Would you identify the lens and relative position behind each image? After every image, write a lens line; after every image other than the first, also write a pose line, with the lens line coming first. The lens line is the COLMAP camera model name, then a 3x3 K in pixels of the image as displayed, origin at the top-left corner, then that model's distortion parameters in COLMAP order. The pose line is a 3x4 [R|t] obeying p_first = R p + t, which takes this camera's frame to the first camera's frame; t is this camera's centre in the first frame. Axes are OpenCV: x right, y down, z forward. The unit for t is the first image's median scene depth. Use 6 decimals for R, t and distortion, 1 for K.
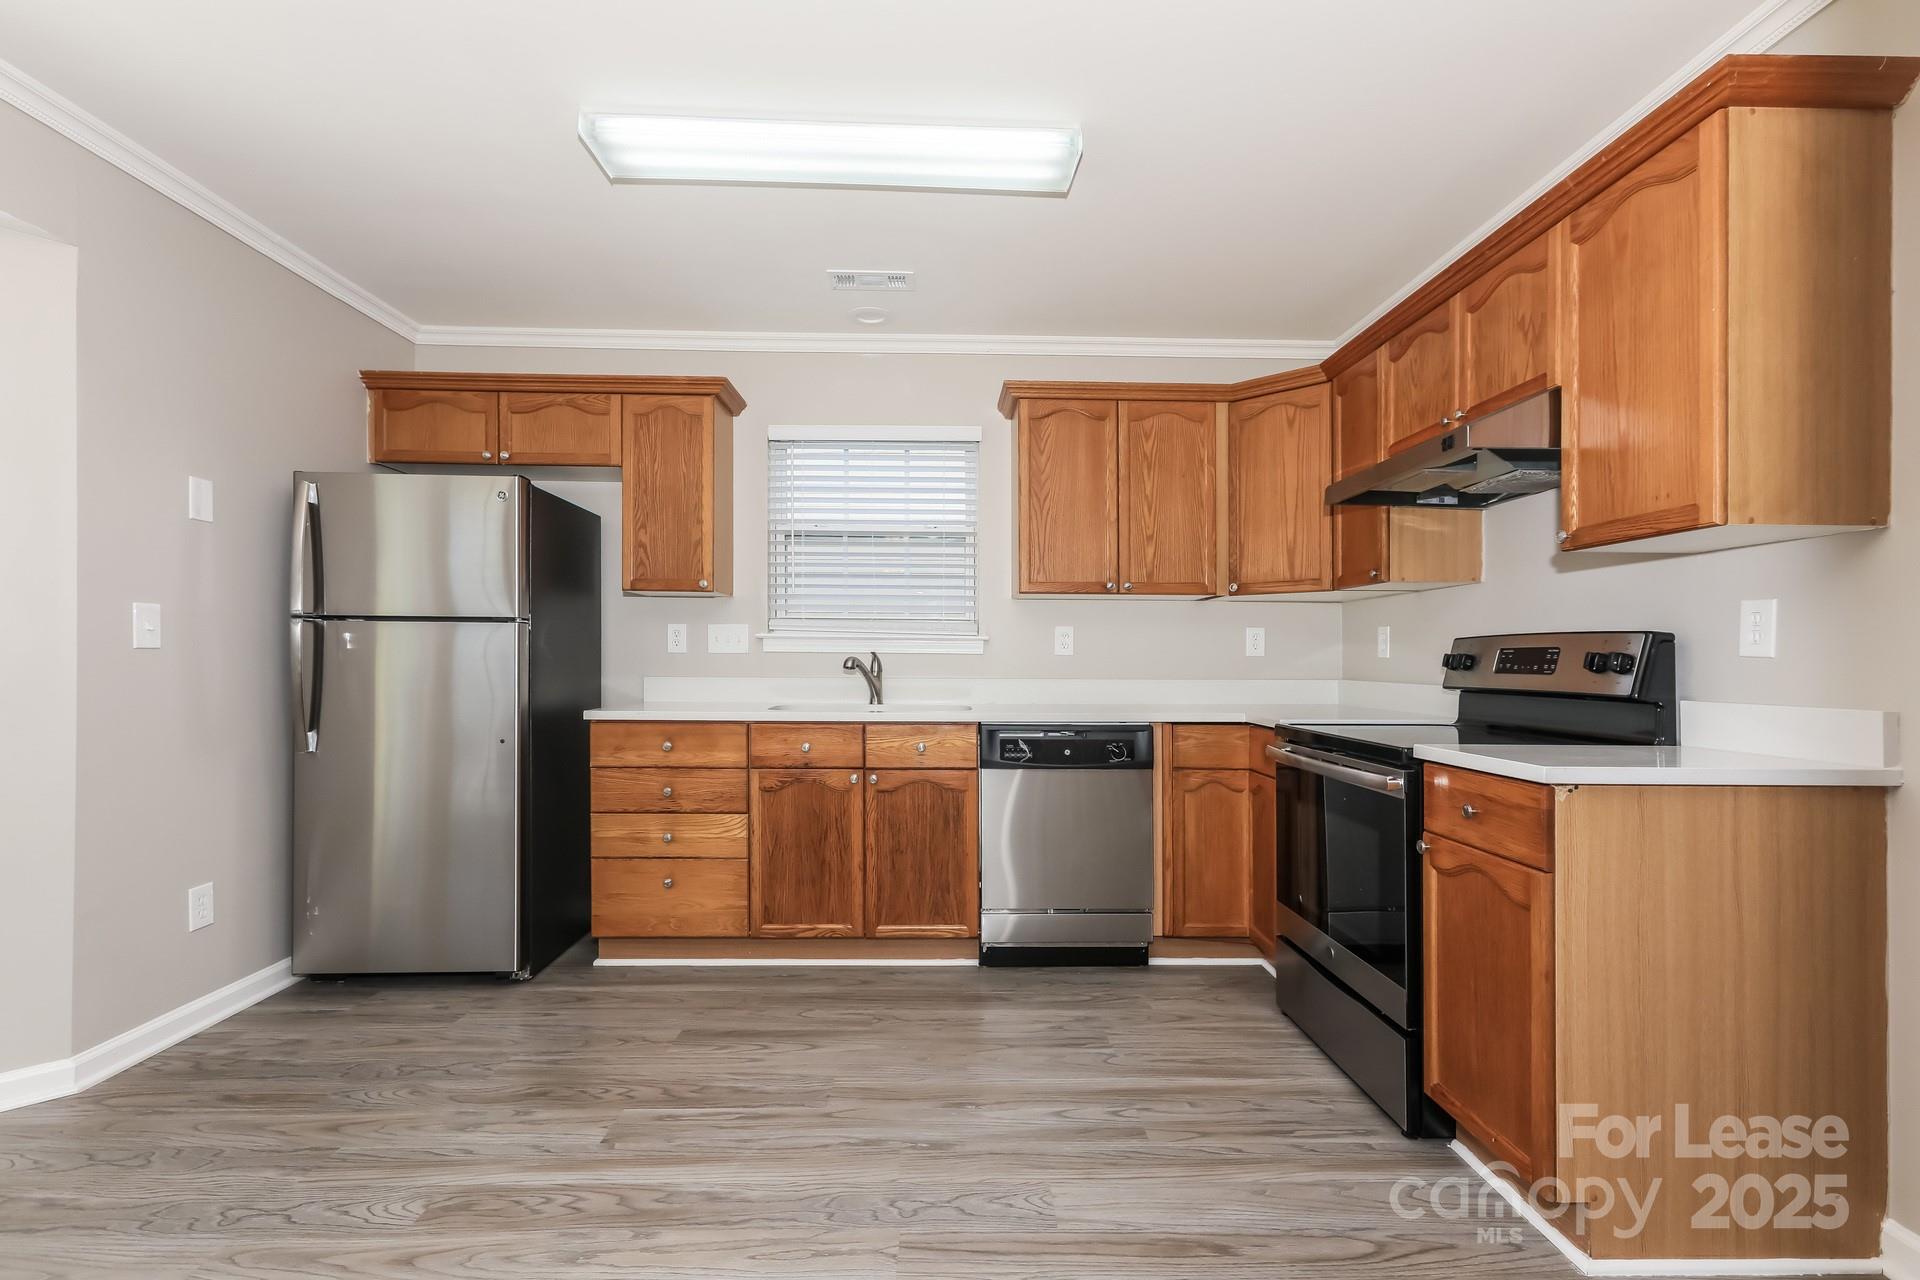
lens RADIAL K [[860.1, 0, 954.3], [0, 860.1, 643.2], [0, 0, 1]] dist [0.012163, -0.000021]
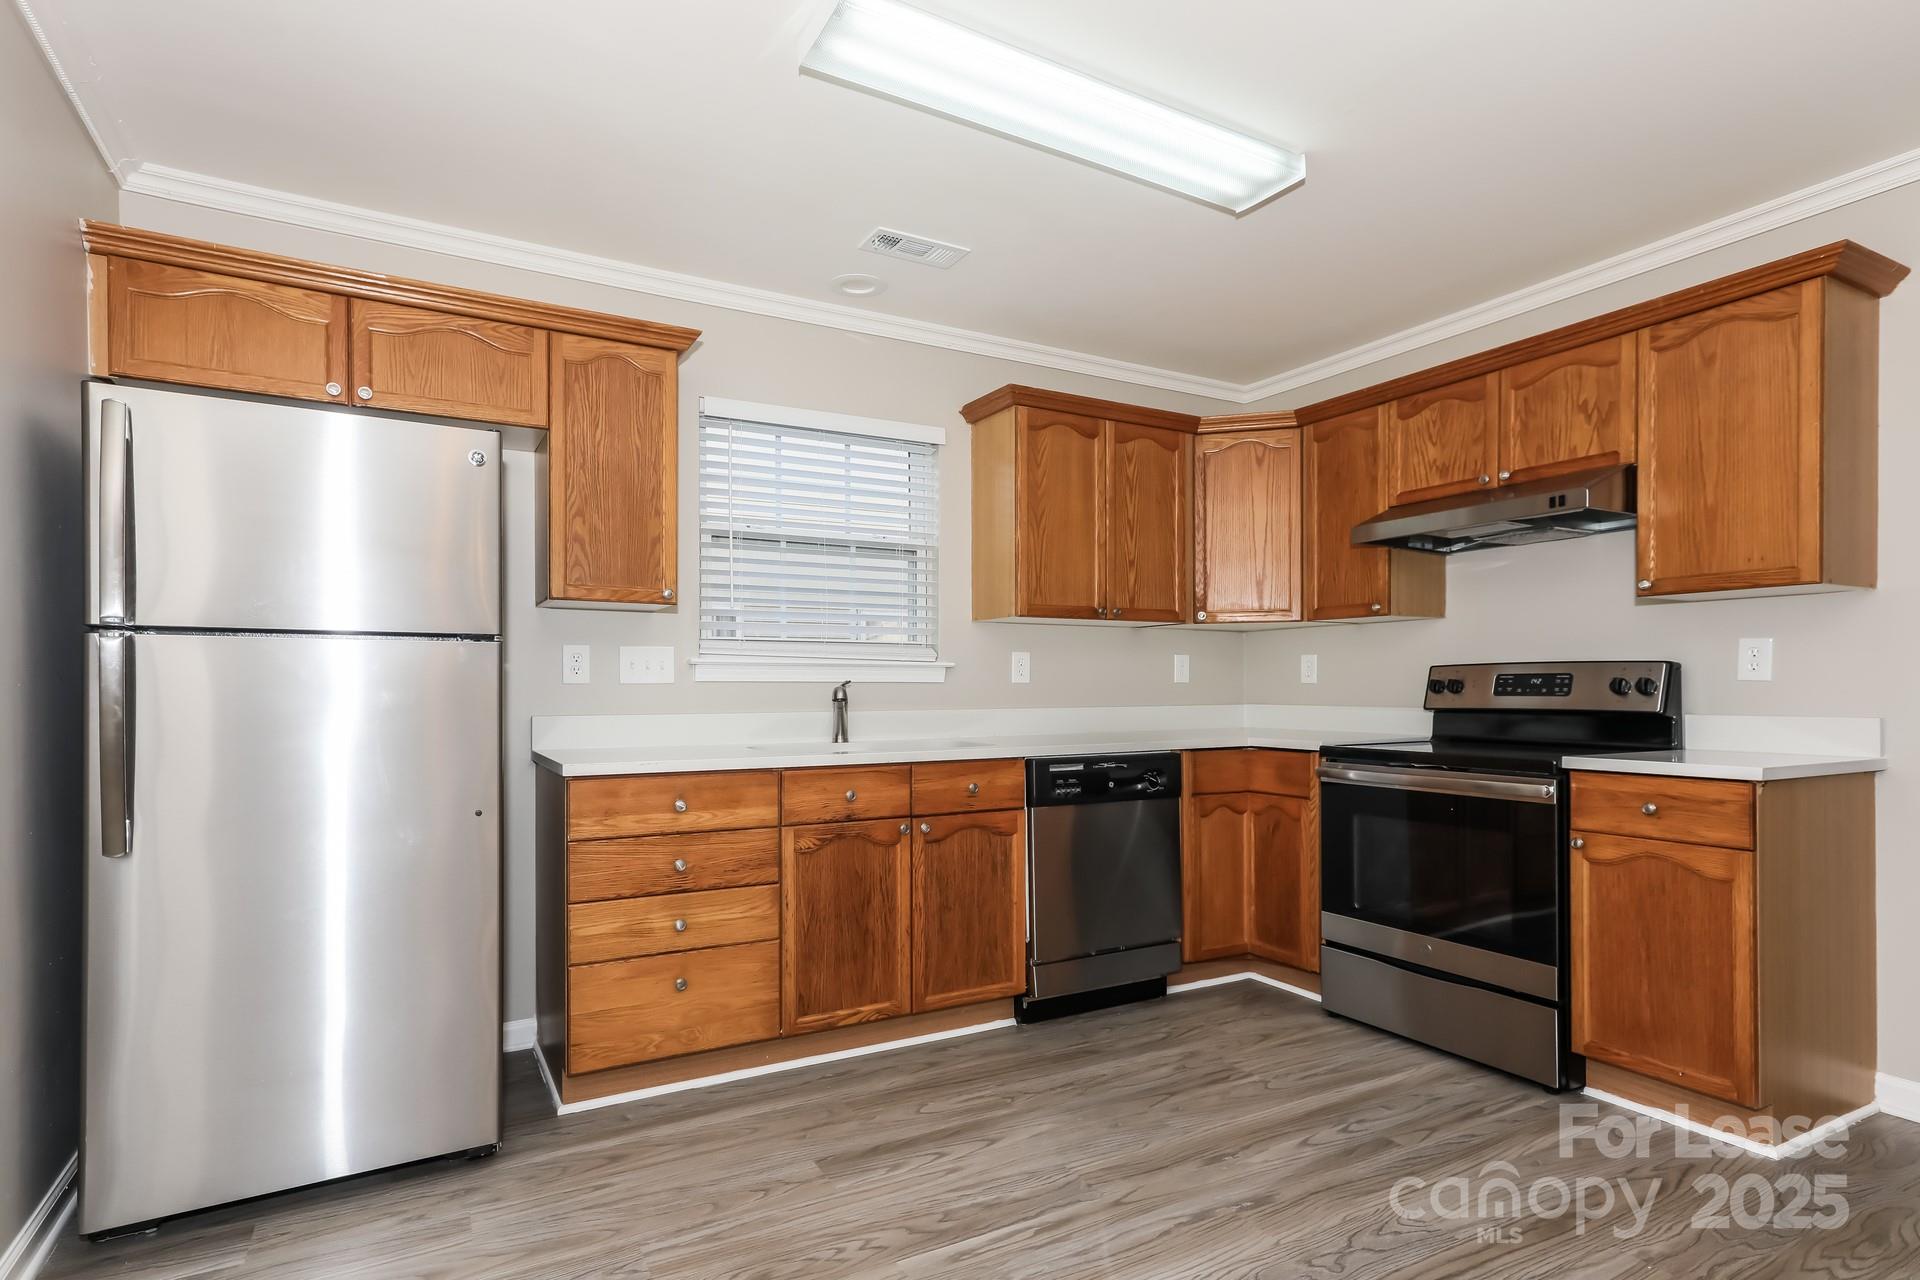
lens RADIAL K [[961.9, 0, 916.5], [0, 961.9, 668.4], [0, 0, 1]] dist [0.019039, 0.000140]
pose [[0.890494, -0.000737, 0.454994, -0.538412], [0.000906, 1.000000, -0.000152, -0.002047], [-0.454993, 0.000548, 0.890495, 0.142948]]
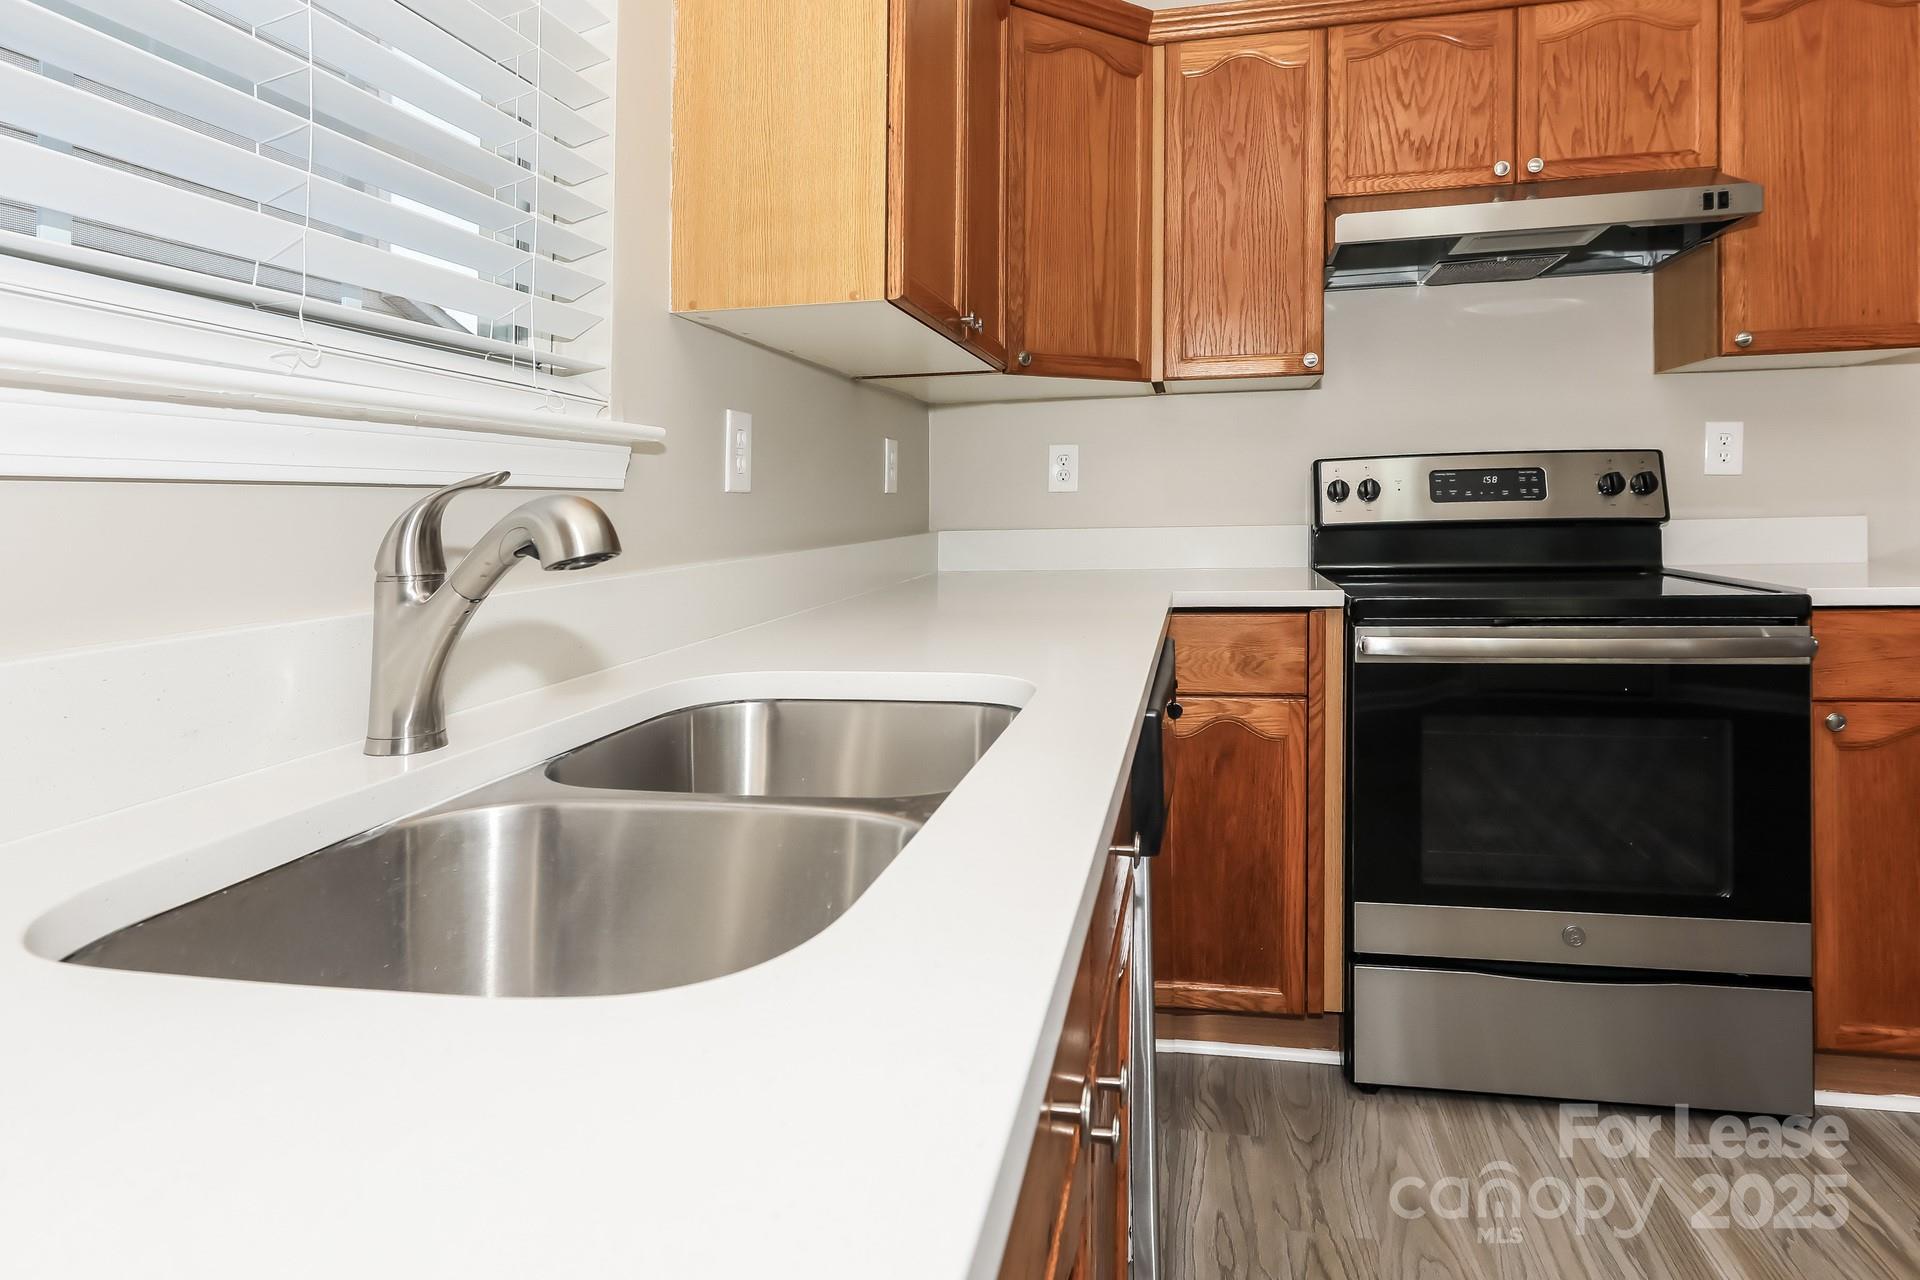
lens RADIAL K [[1032.2, 0, 960.1], [0, 1032.2, 484.6], [0, 0, 1]] dist [0.004379, 0.001016]
pose [[0.209284, 0.001092, 0.977854, -0.317714], [0.010256, 0.999942, -0.003312, 0.013780], [-0.977801, 0.010722, 0.209261, 0.972708]]
